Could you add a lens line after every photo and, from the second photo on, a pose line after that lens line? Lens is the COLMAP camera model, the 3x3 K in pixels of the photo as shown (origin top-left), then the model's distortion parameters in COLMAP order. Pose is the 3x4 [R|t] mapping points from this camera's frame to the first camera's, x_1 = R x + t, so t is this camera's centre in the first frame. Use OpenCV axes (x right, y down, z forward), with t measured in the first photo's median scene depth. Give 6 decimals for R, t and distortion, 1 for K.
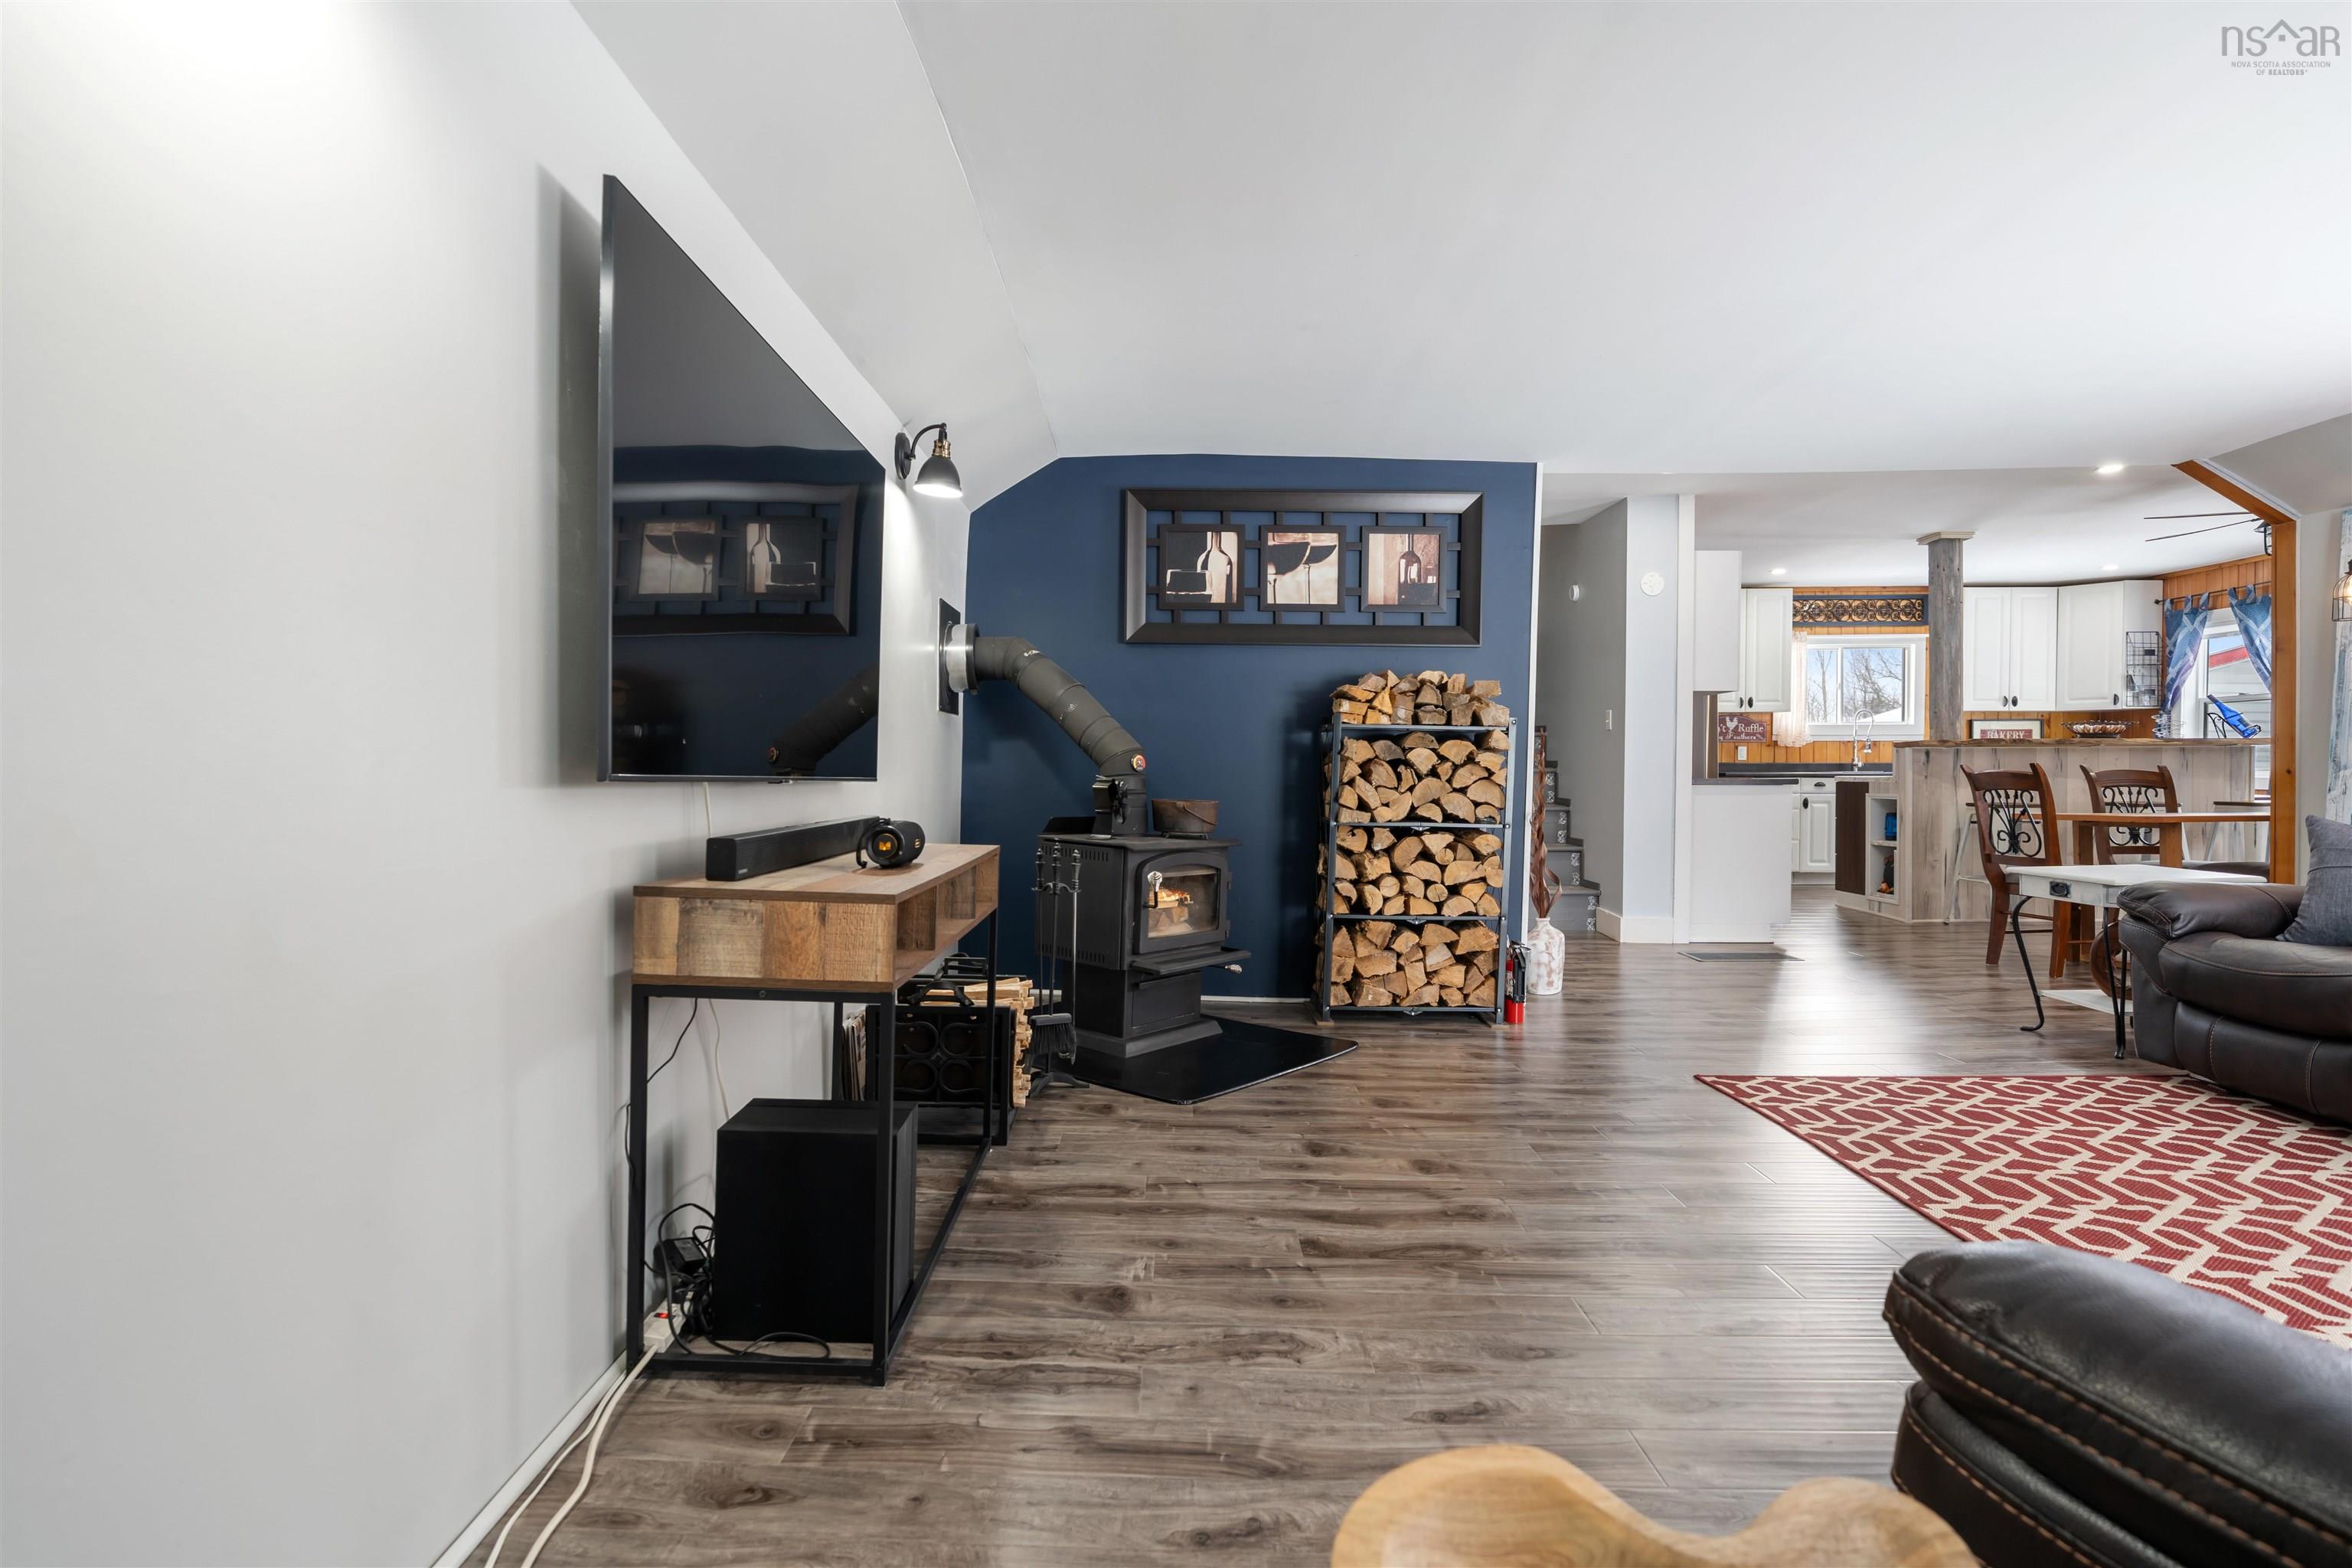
lens RADIAL K [[1123.4, 0, 1180.2], [0, 1123.4, 792.1], [0, 0, 1]] dist [0.001075, -0.000401]
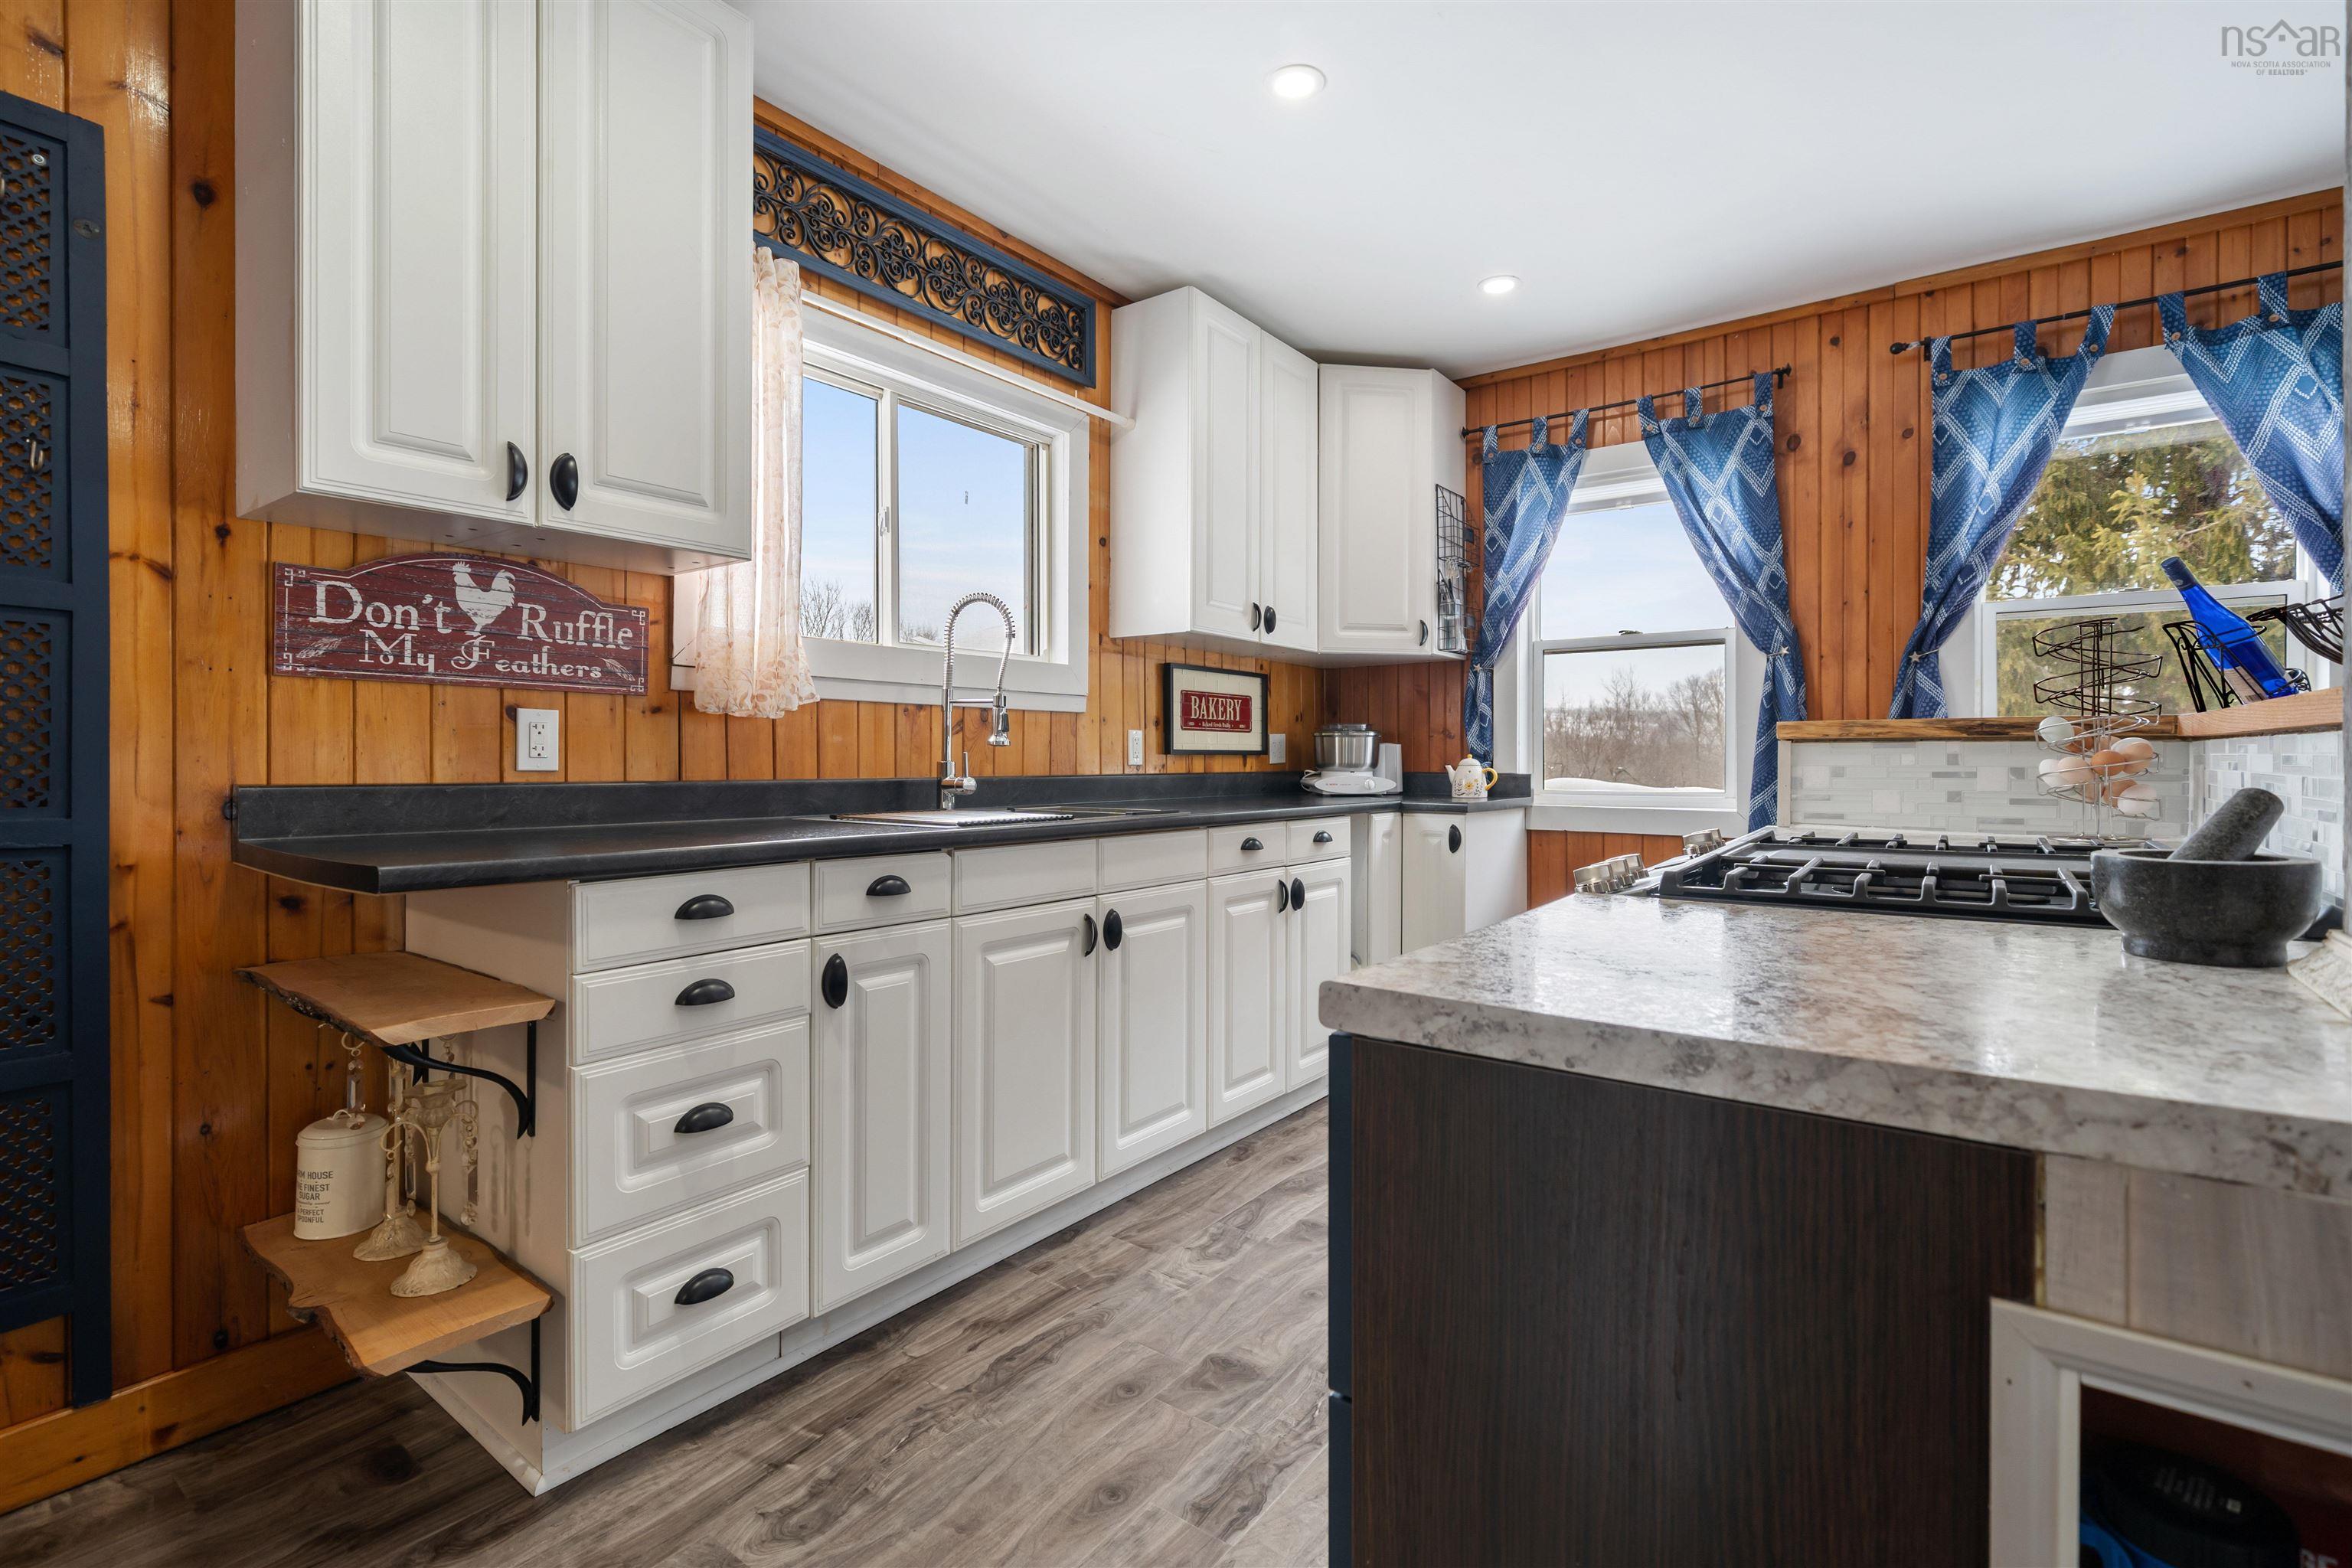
lens RADIAL K [[1075.4, 0, 1177.3], [0, 1075.4, 764.1], [0, 0, 1]] dist [0.004520, -0.000200]
pose [[0.594303, 0.000125, 0.804241, 0.909952], [0.013281, 0.999862, -0.009969, -0.058292], [-0.804131, 0.016606, 0.594220, 1.739698]]
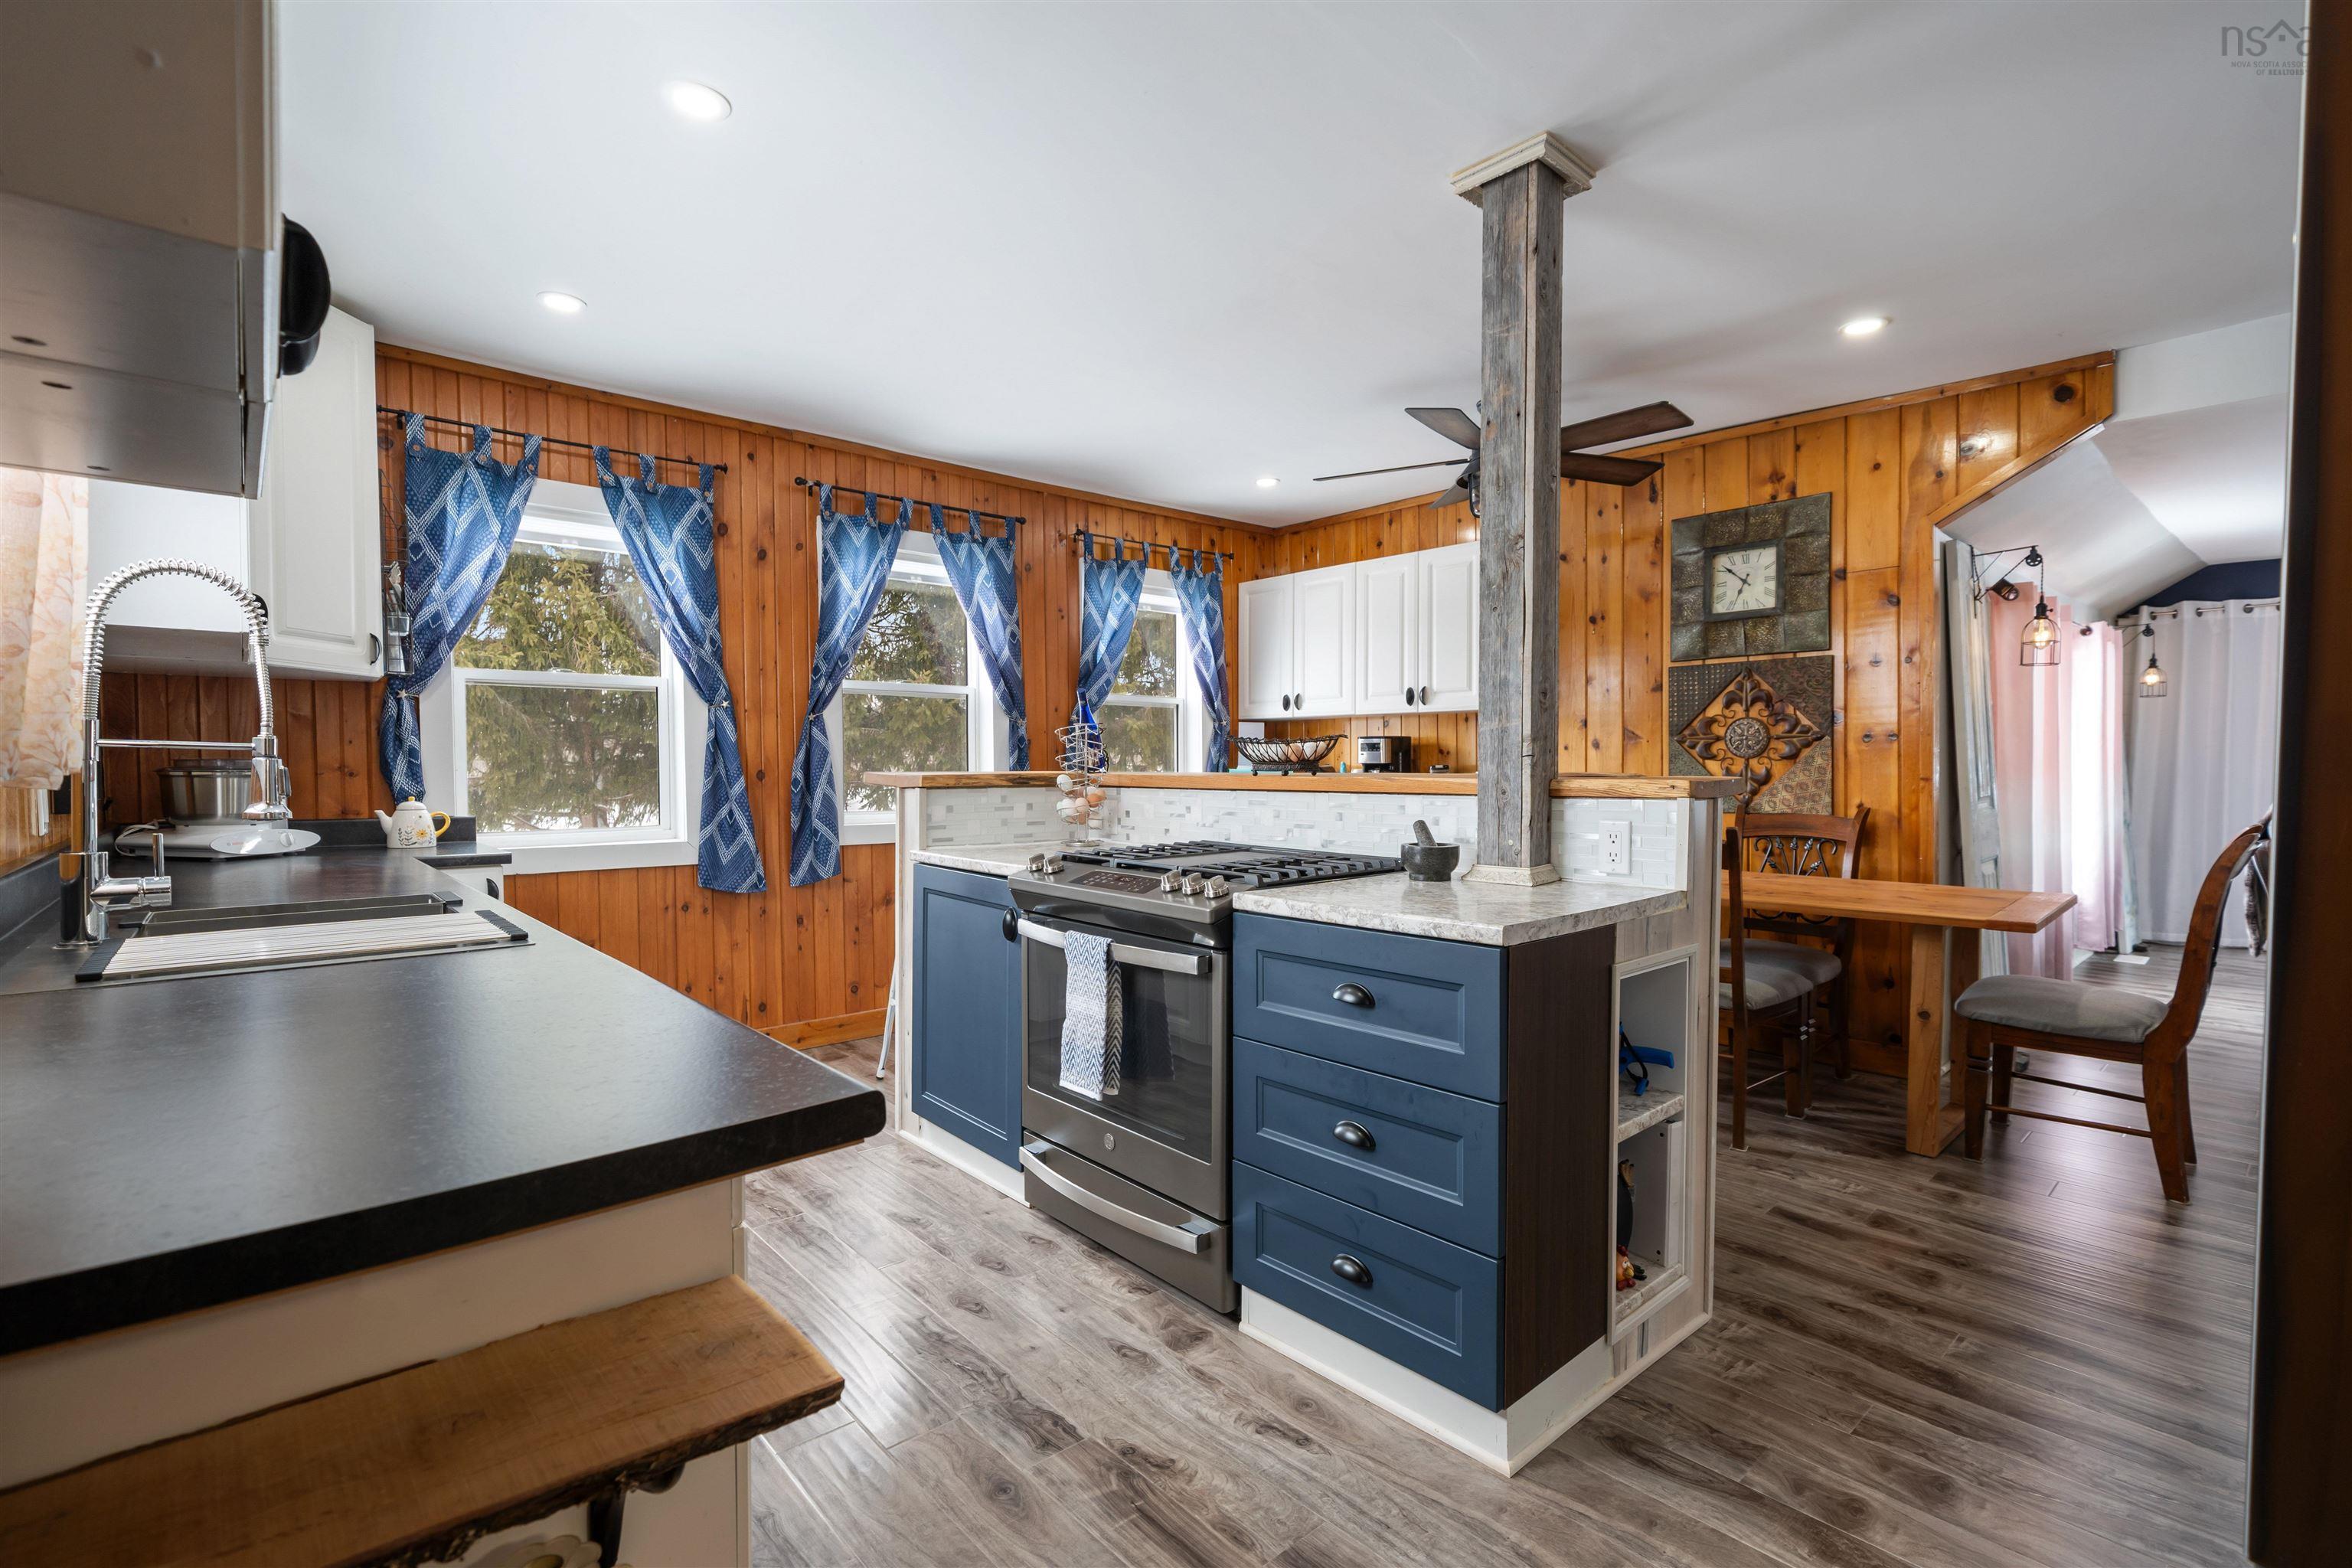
lens RADIAL K [[1075.4, 0, 1178.6], [0, 1075.4, 784.8], [0, 0, 1]] dist [0.004520, -0.000200]
pose [[-0.666454, -0.006048, 0.745522, 0.845015], [0.020255, 0.999451, 0.026214, -0.090221], [-0.745271, 0.032571, -0.665965, 2.187271]]
